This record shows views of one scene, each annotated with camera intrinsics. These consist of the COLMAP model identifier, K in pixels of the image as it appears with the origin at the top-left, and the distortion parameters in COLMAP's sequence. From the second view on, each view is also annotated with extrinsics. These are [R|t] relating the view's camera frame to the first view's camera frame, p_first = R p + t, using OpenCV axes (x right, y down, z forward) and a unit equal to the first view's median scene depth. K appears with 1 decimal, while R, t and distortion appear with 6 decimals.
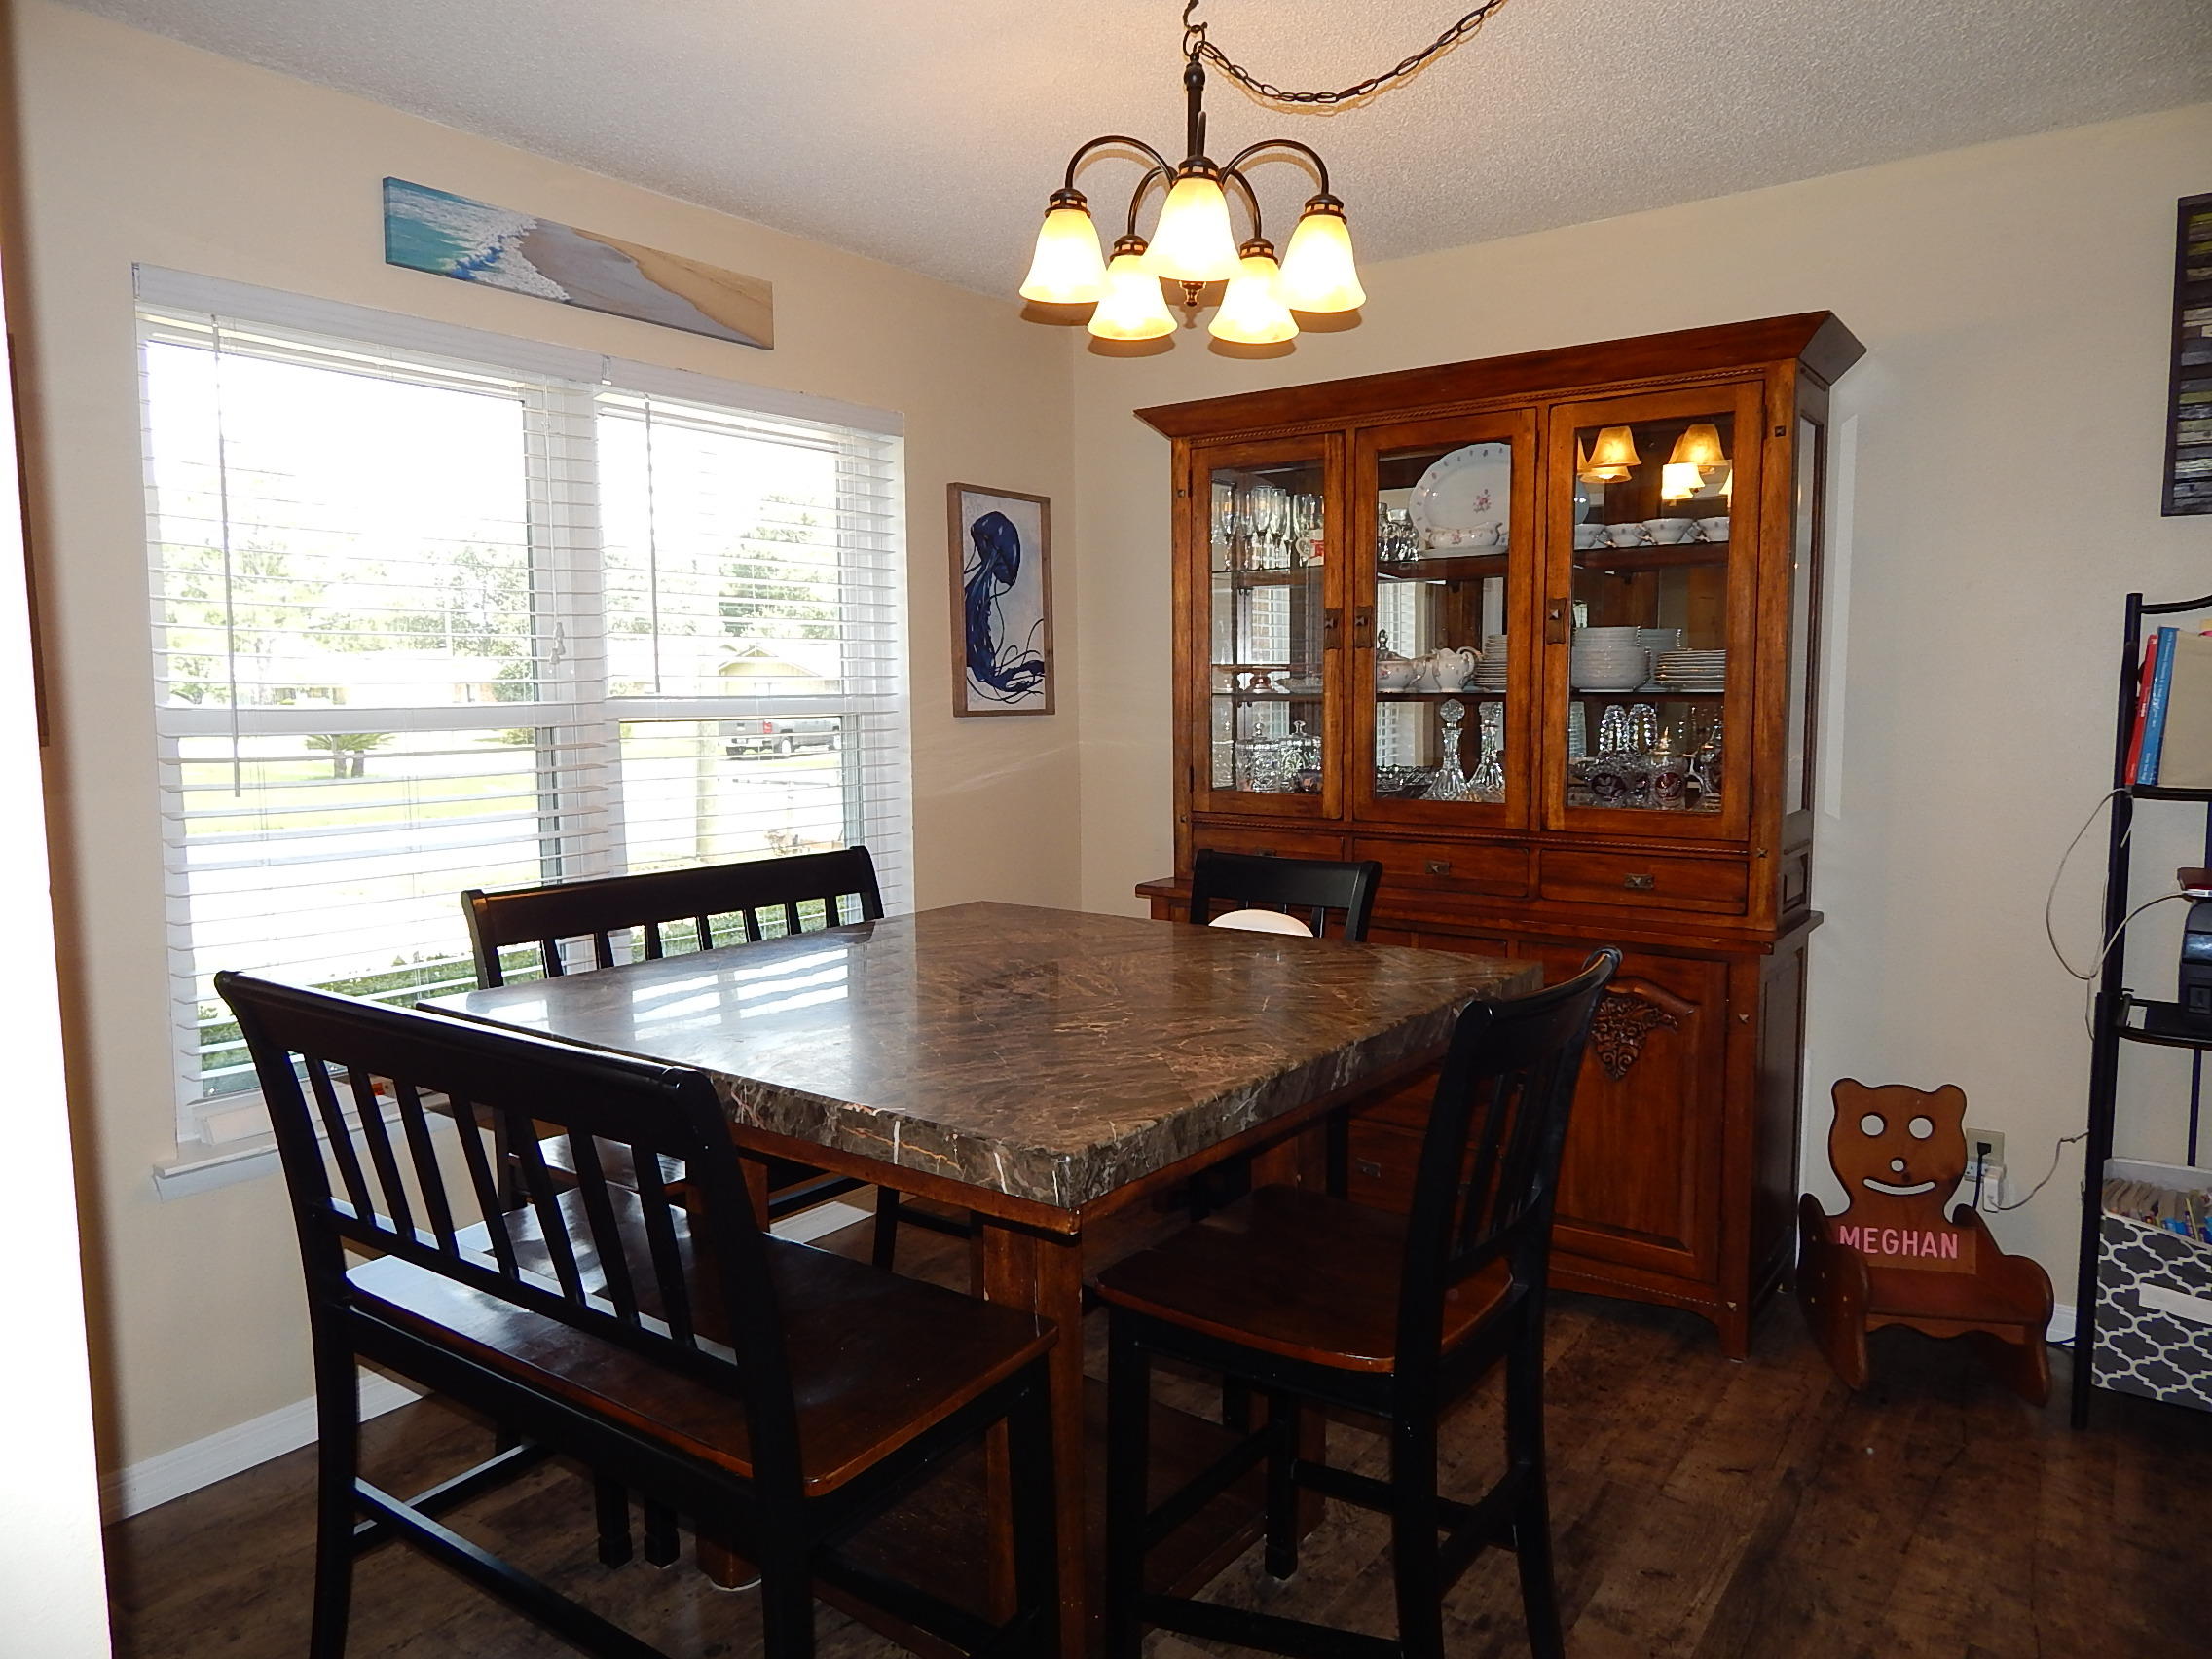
lens RADIAL K [[1502.6, 0, 1104.7], [0, 1502.6, 818.1], [0, 0, 1]] dist [0.064522, -0.010164]
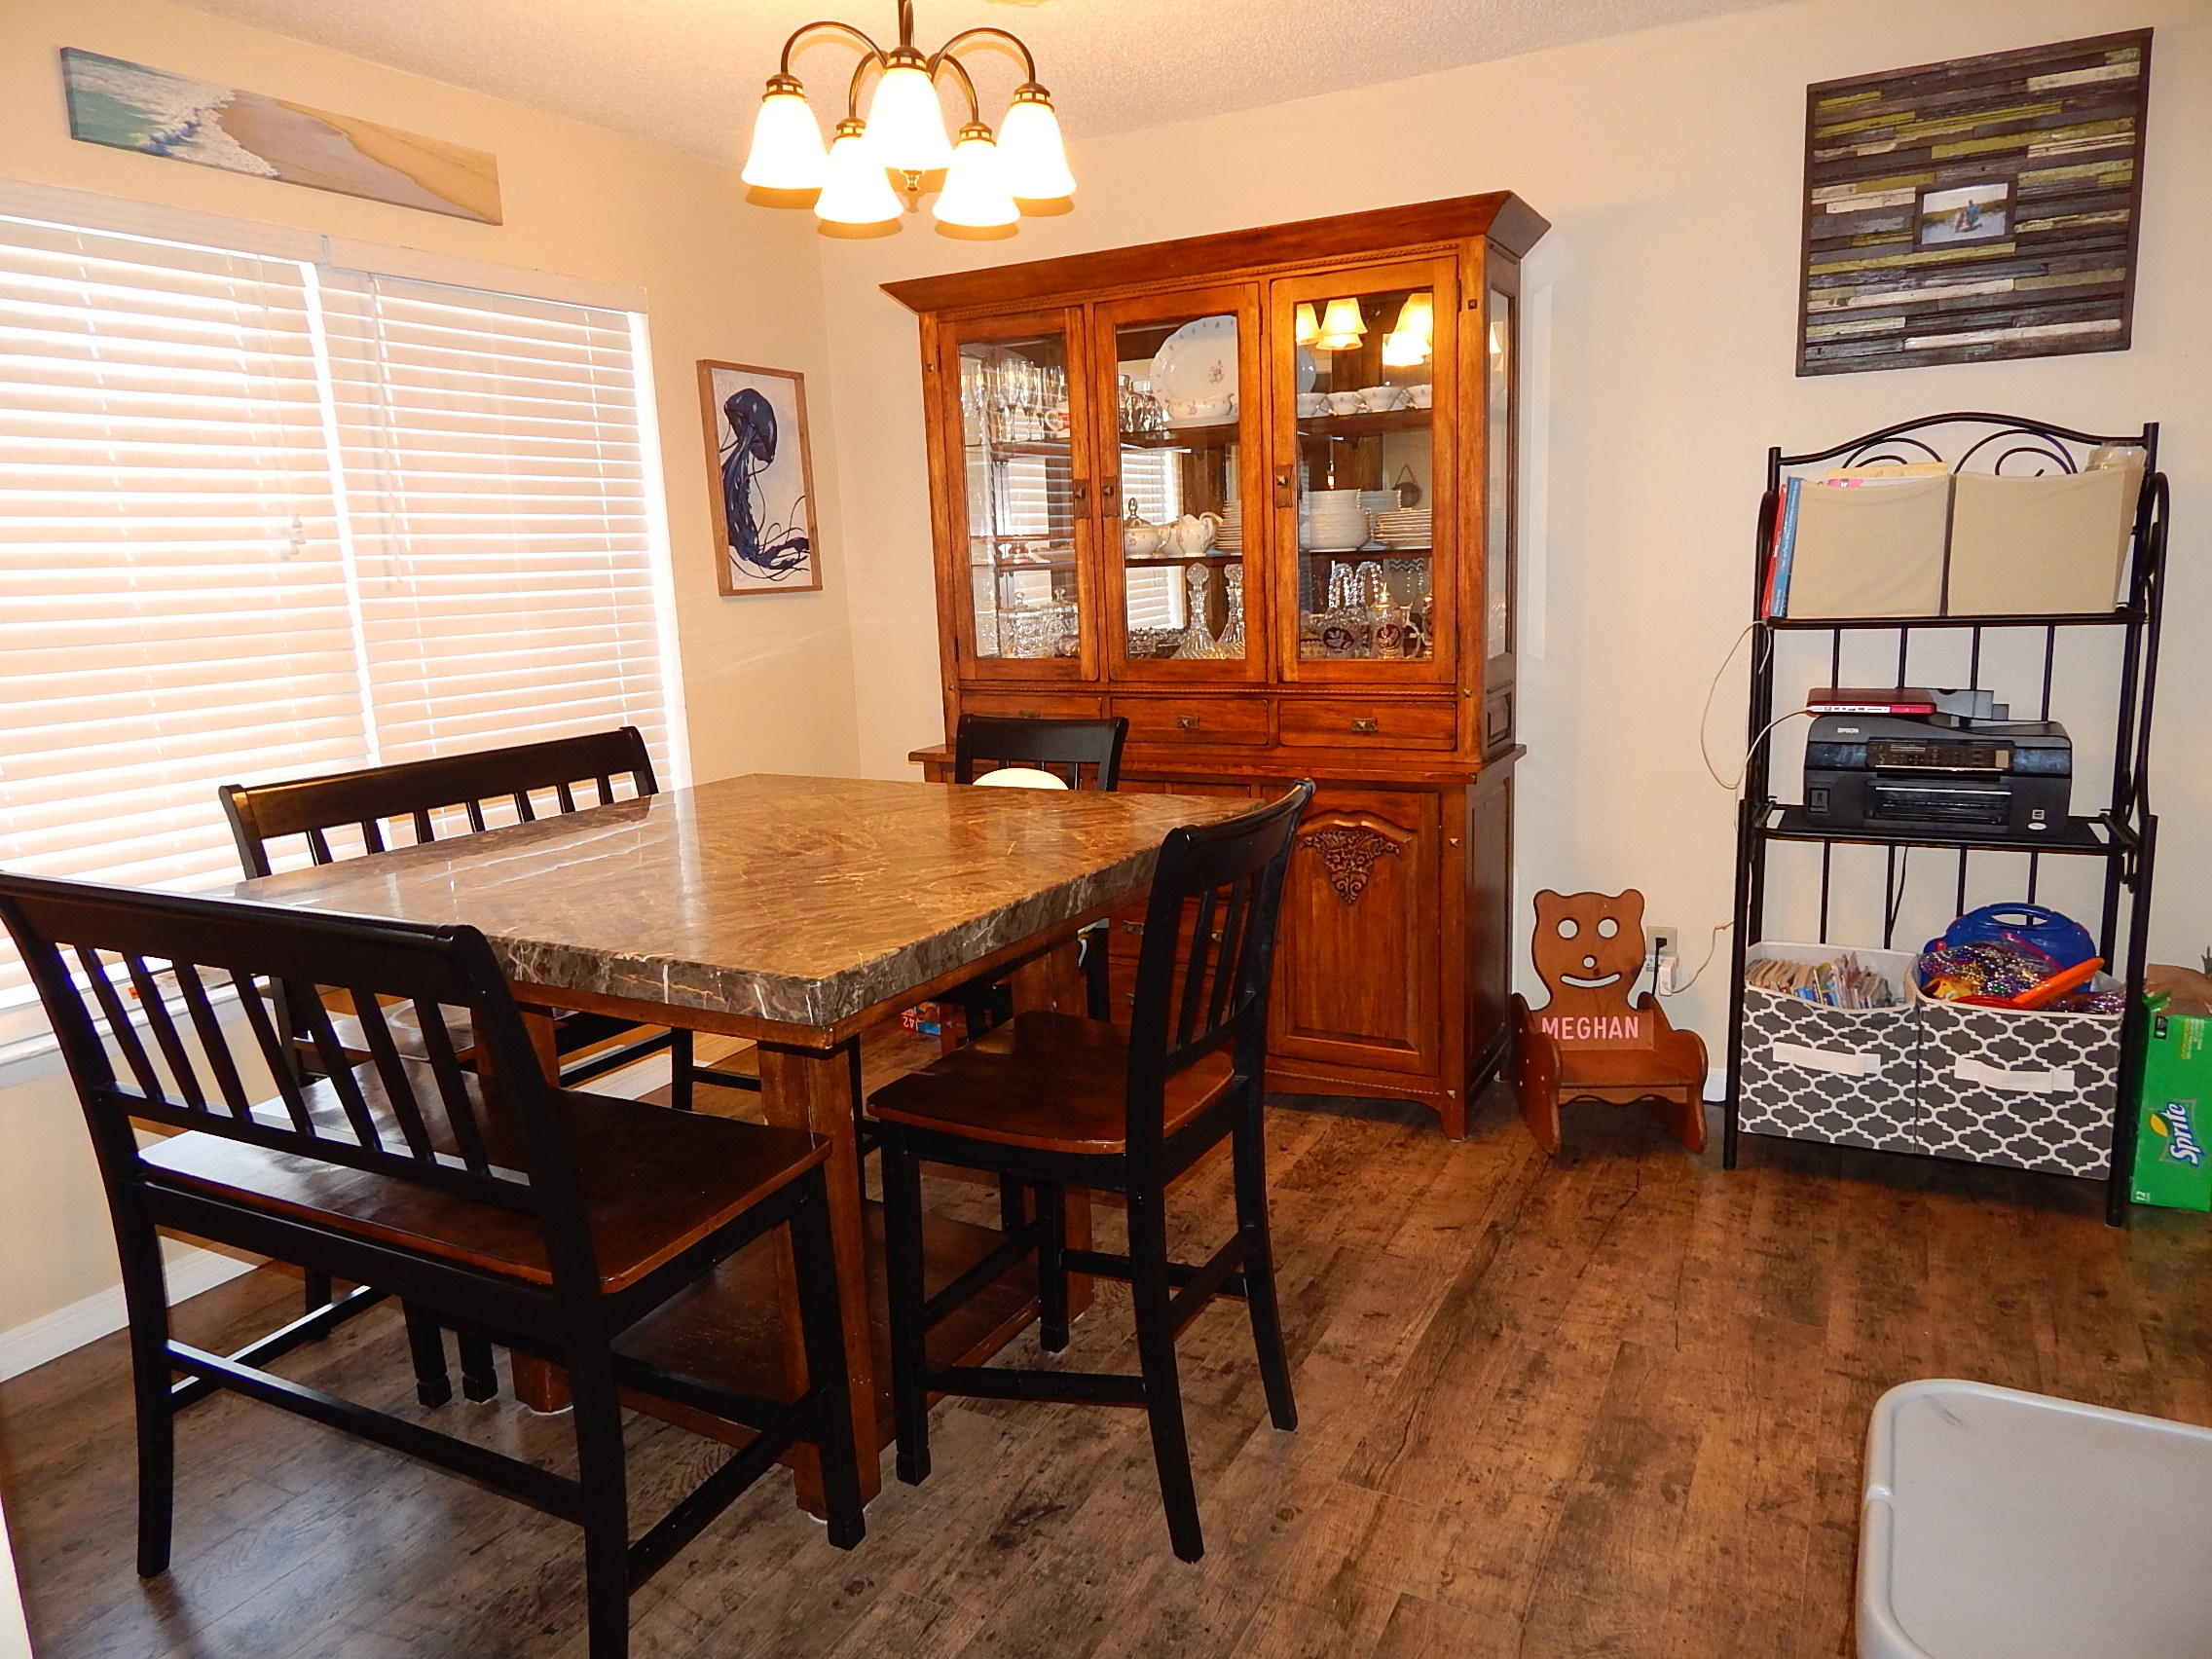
lens RADIAL K [[1507.8, 0, 1099.5], [0, 1507.8, 811.9], [0, 0, 1]] dist [0.065891, -0.031440]
pose [[0.990778, -0.055223, 0.123731, 0.024152], [0.045115, 0.995523, 0.083056, 0.005231], [-0.127764, -0.076708, 0.988834, -0.069647]]
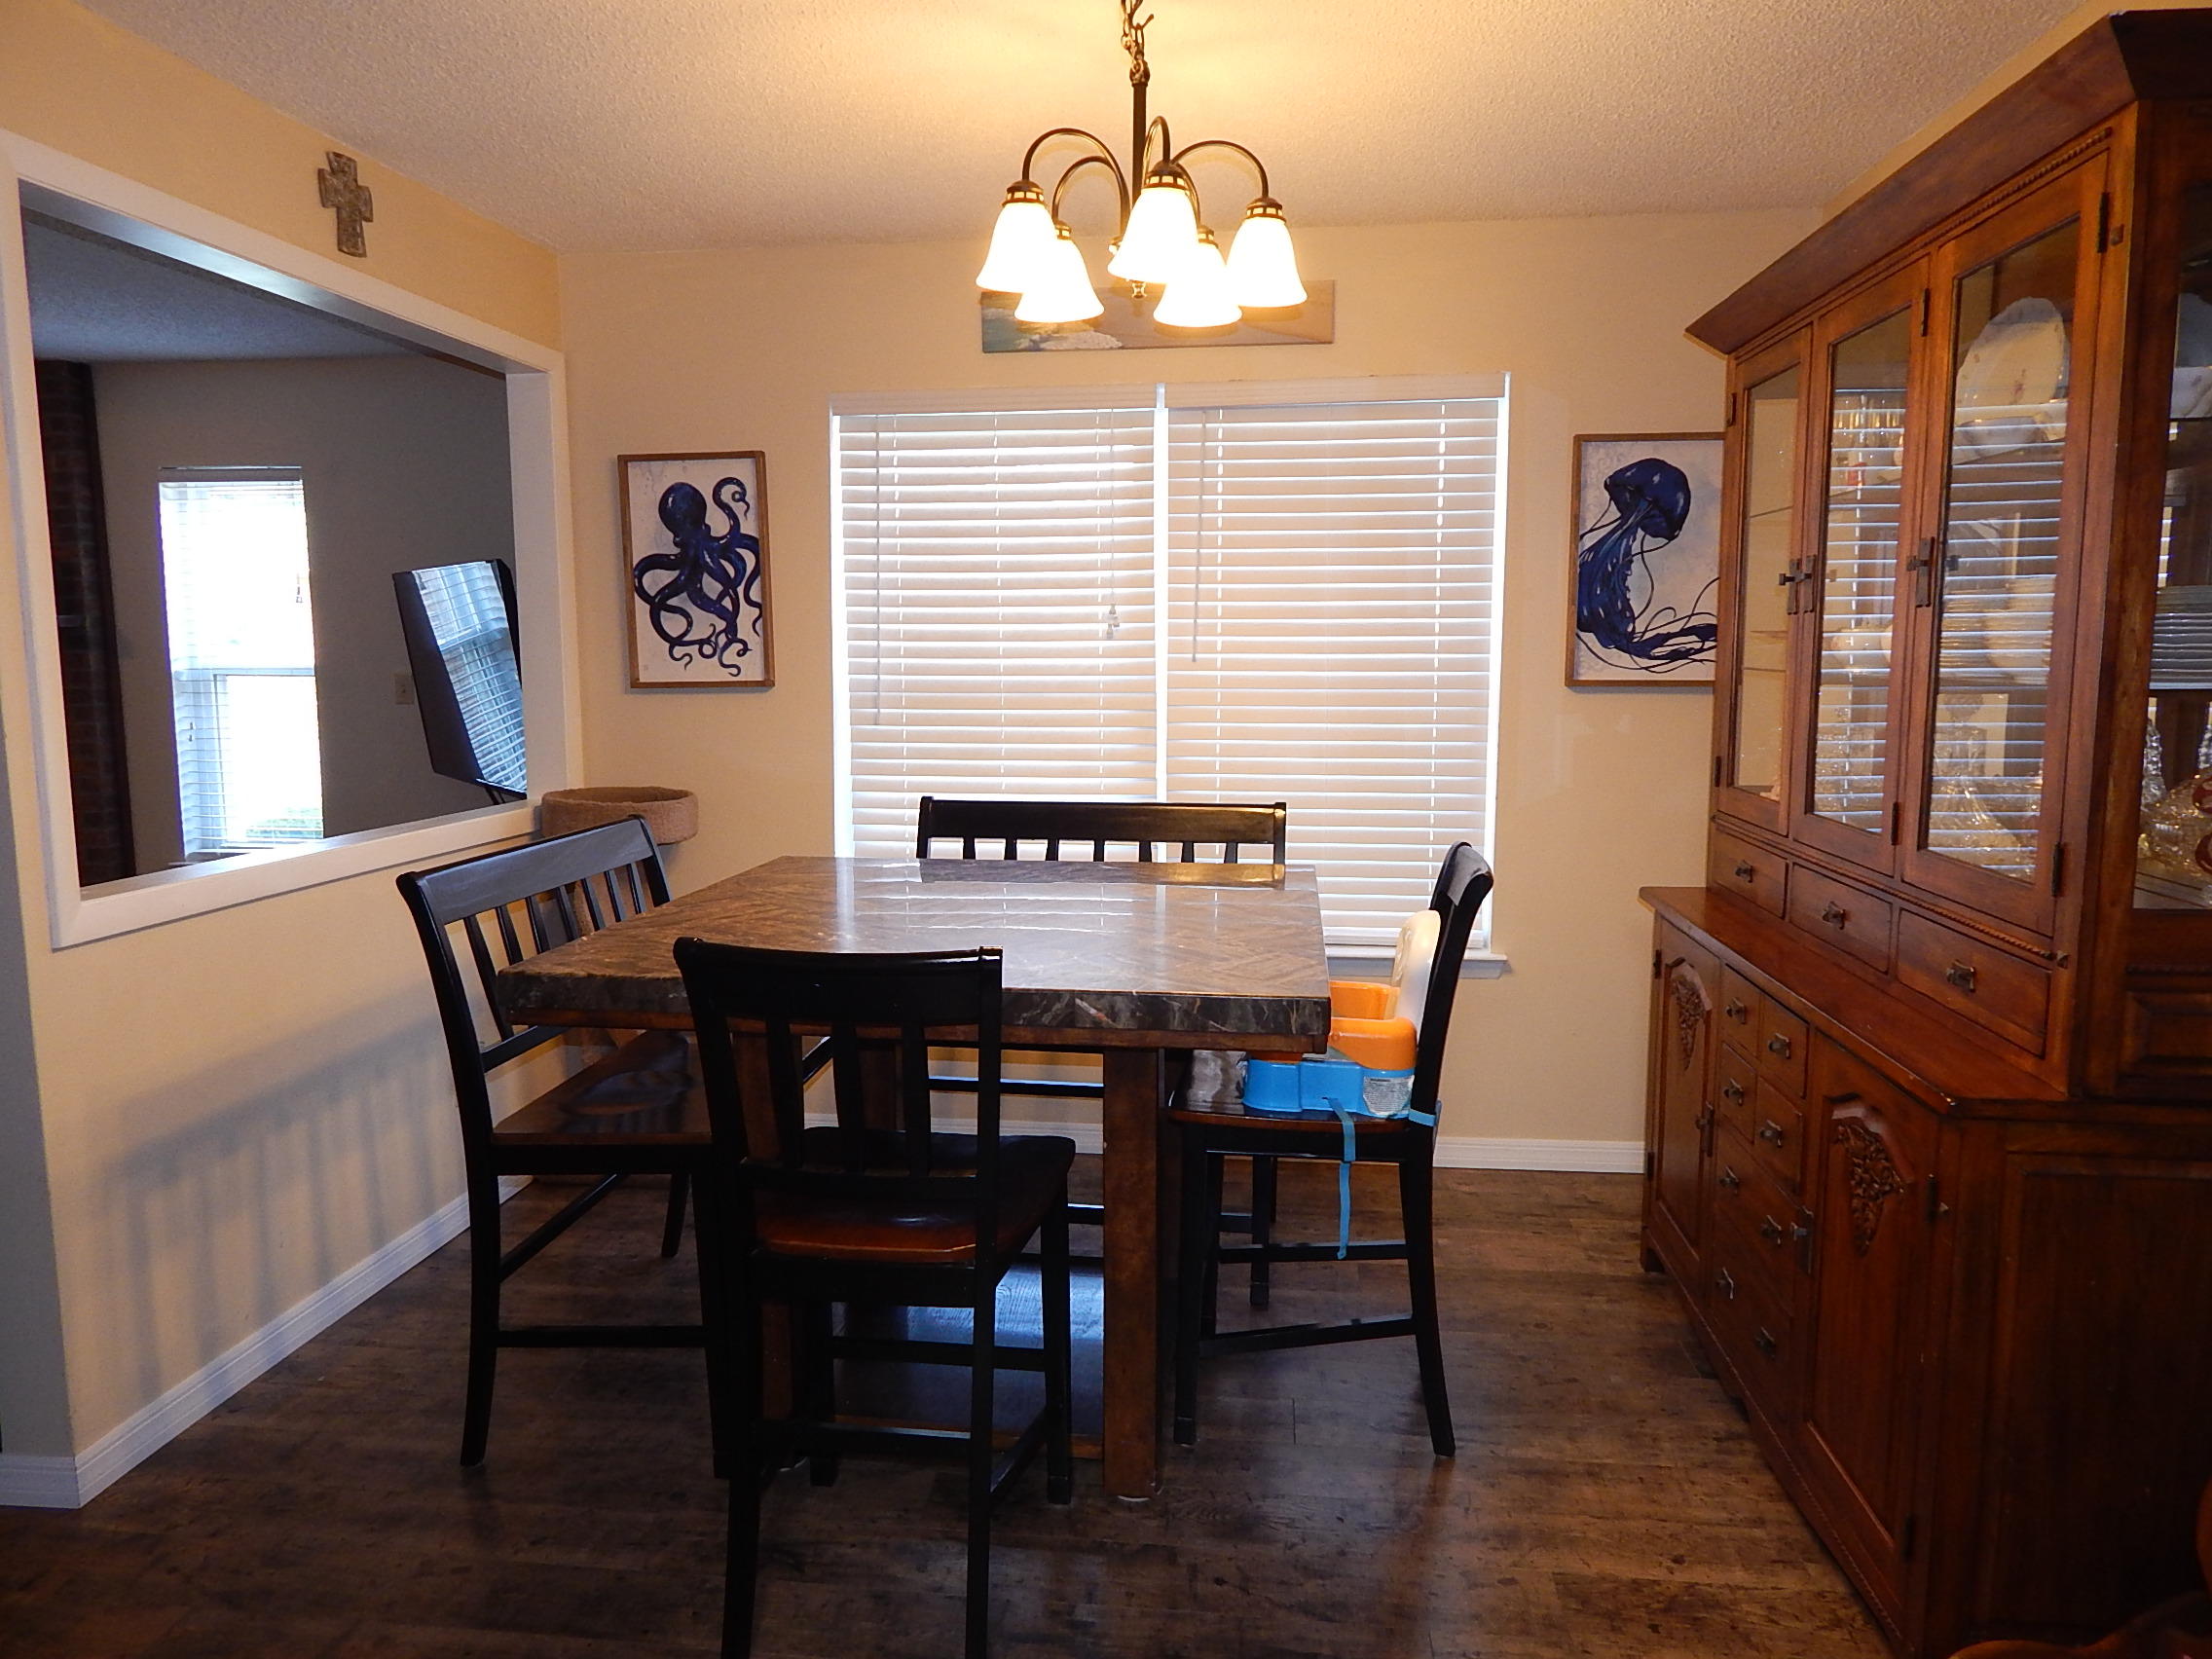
lens RADIAL K [[1502.6, 0, 1104.7], [0, 1502.6, 818.1], [0, 0, 1]] dist [0.064522, -0.010164]
pose [[0.496461, 0.106624, -0.861486, 0.743958], [-0.079269, 0.993850, 0.077325, -0.045802], [0.864432, 0.029900, 0.501859, 0.358467]]
